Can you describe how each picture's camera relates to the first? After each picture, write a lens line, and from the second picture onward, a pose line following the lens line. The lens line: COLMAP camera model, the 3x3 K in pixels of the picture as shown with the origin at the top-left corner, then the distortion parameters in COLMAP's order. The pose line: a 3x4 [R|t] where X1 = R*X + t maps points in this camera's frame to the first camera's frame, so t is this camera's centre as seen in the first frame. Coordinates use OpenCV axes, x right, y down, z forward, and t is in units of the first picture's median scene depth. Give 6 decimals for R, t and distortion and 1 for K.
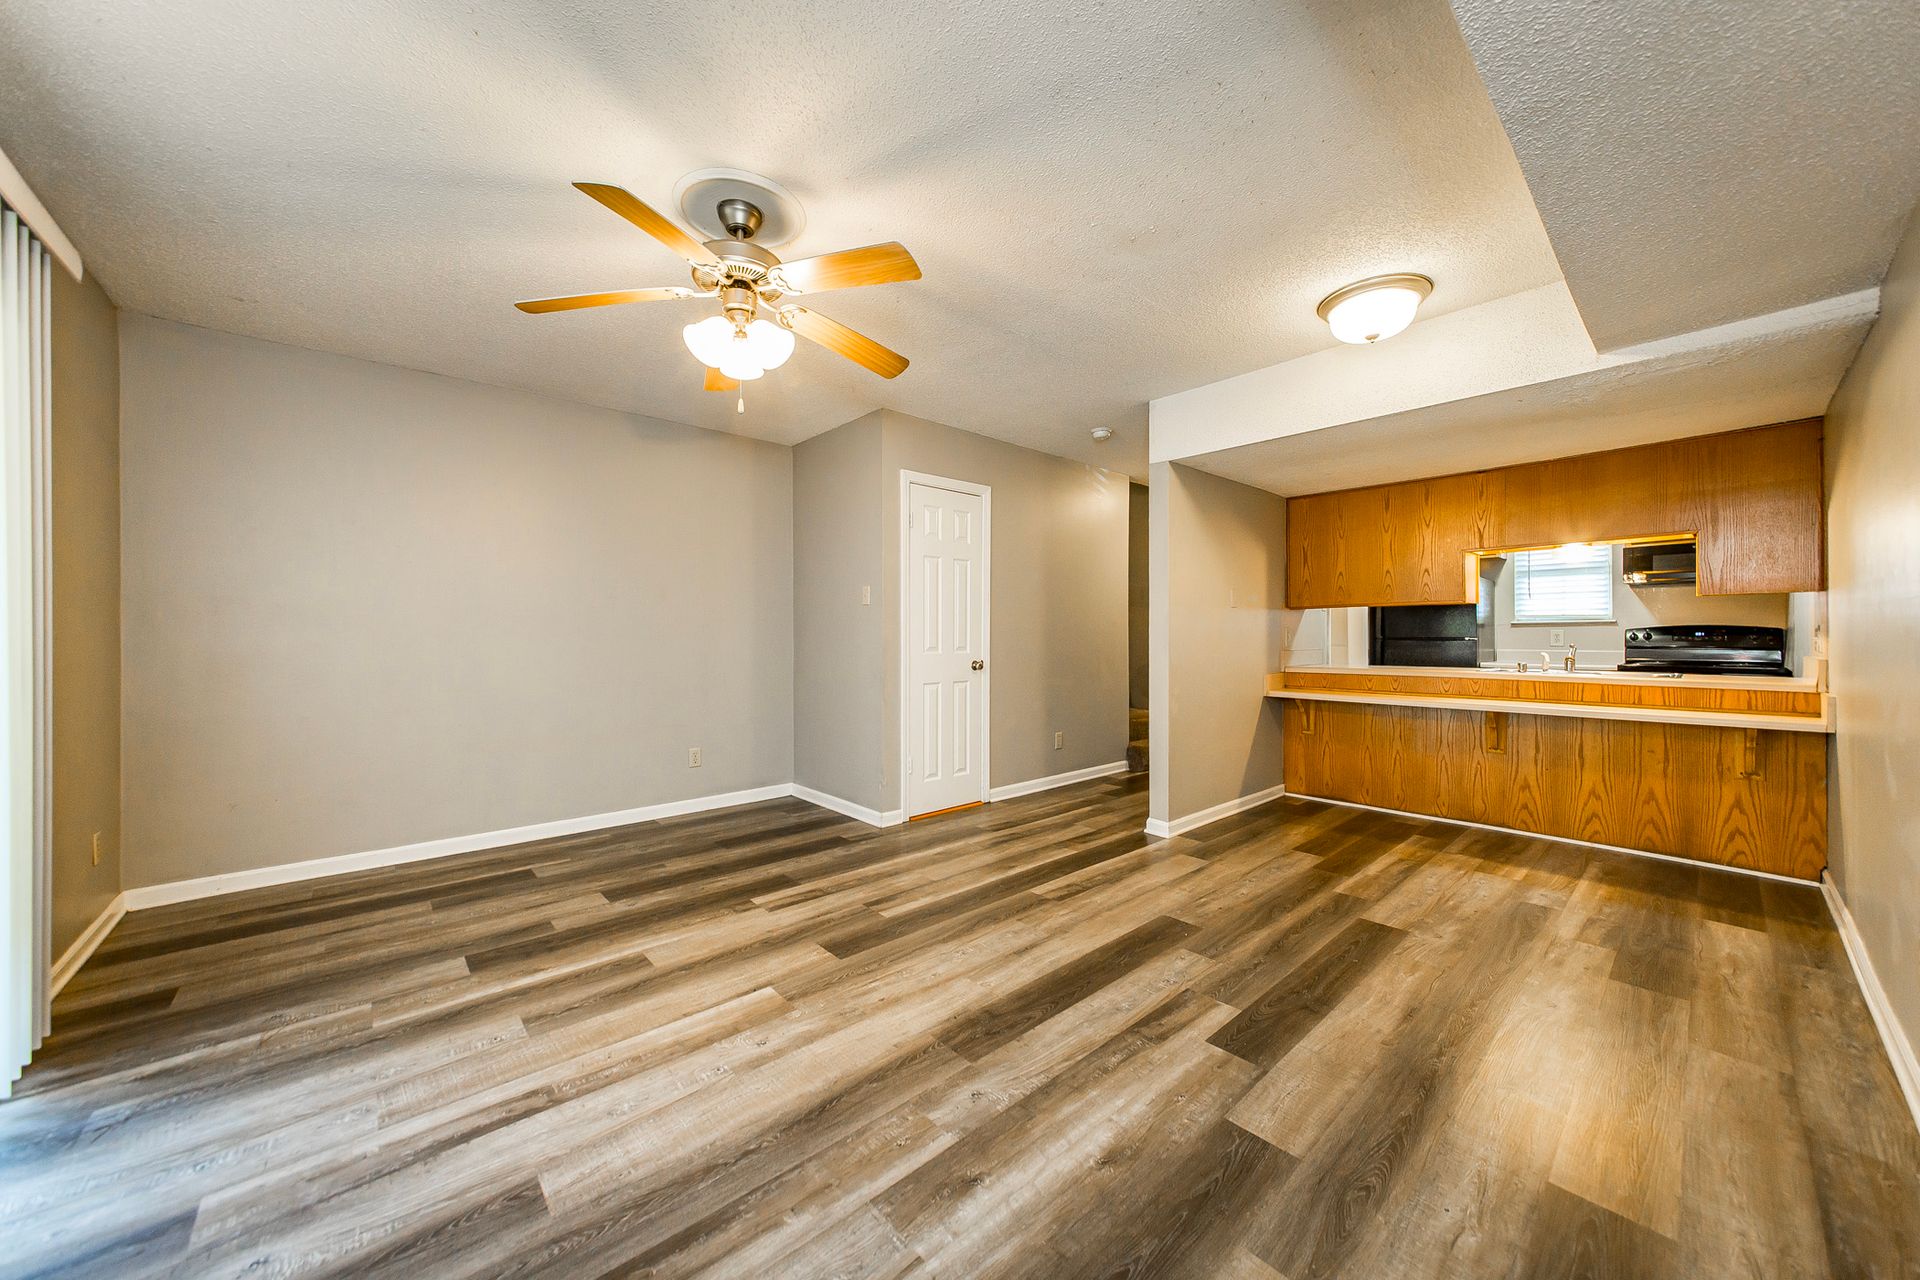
lens RADIAL K [[674.7, 0, 960.4], [0, 674.7, 636.9], [0, 0, 1]] dist [-0.000984, 0.000064]
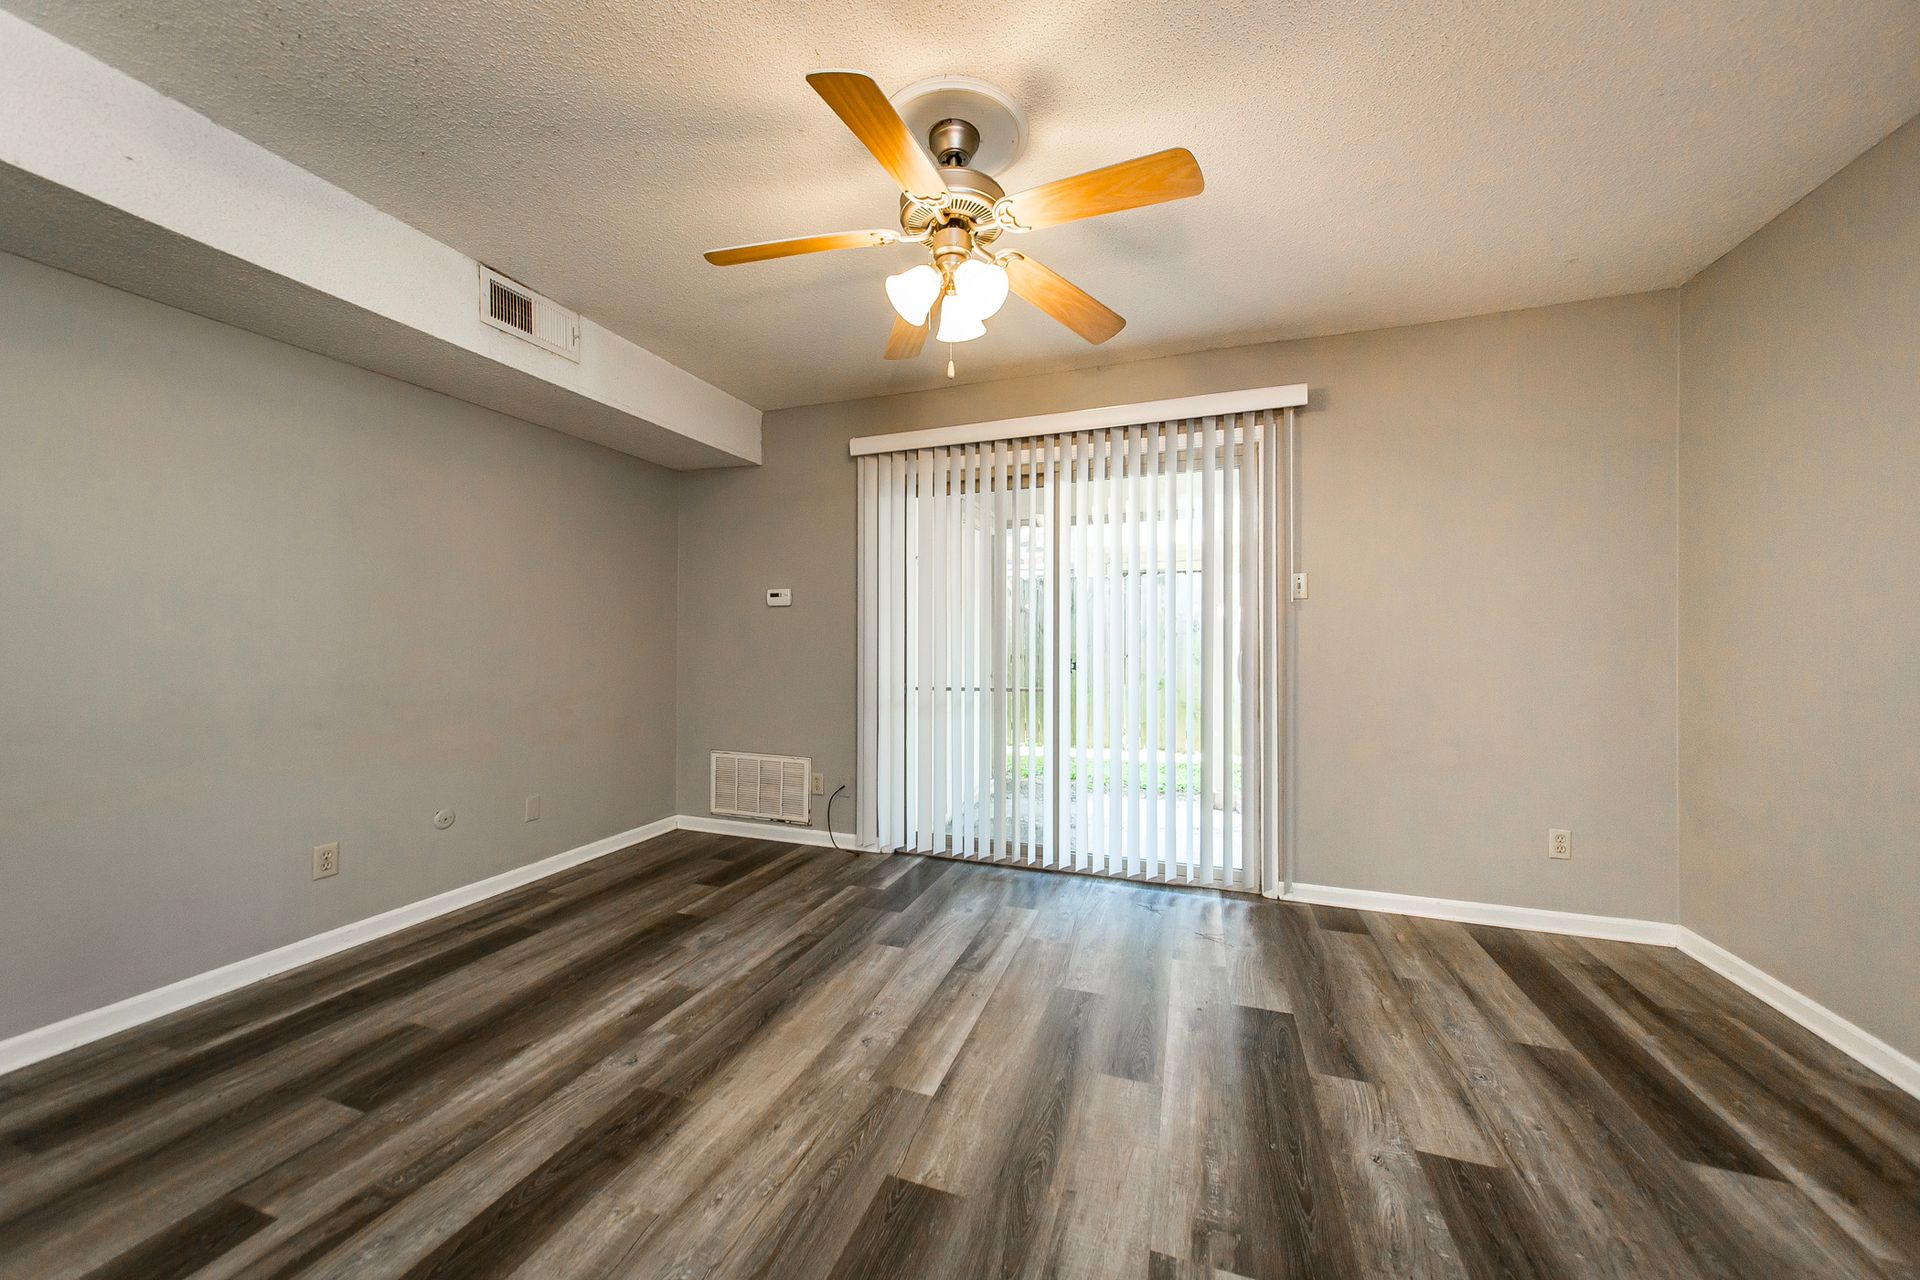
lens RADIAL K [[674.7, 0, 957.2], [0, 674.7, 638.6], [0, 0, 1]] dist [-0.000984, 0.000064]
pose [[-0.878149, -0.000898, -0.478387, 0.073088], [-0.000981, 1.000000, -0.000077, -0.011386], [0.478387, 0.000402, -0.878149, 1.881779]]
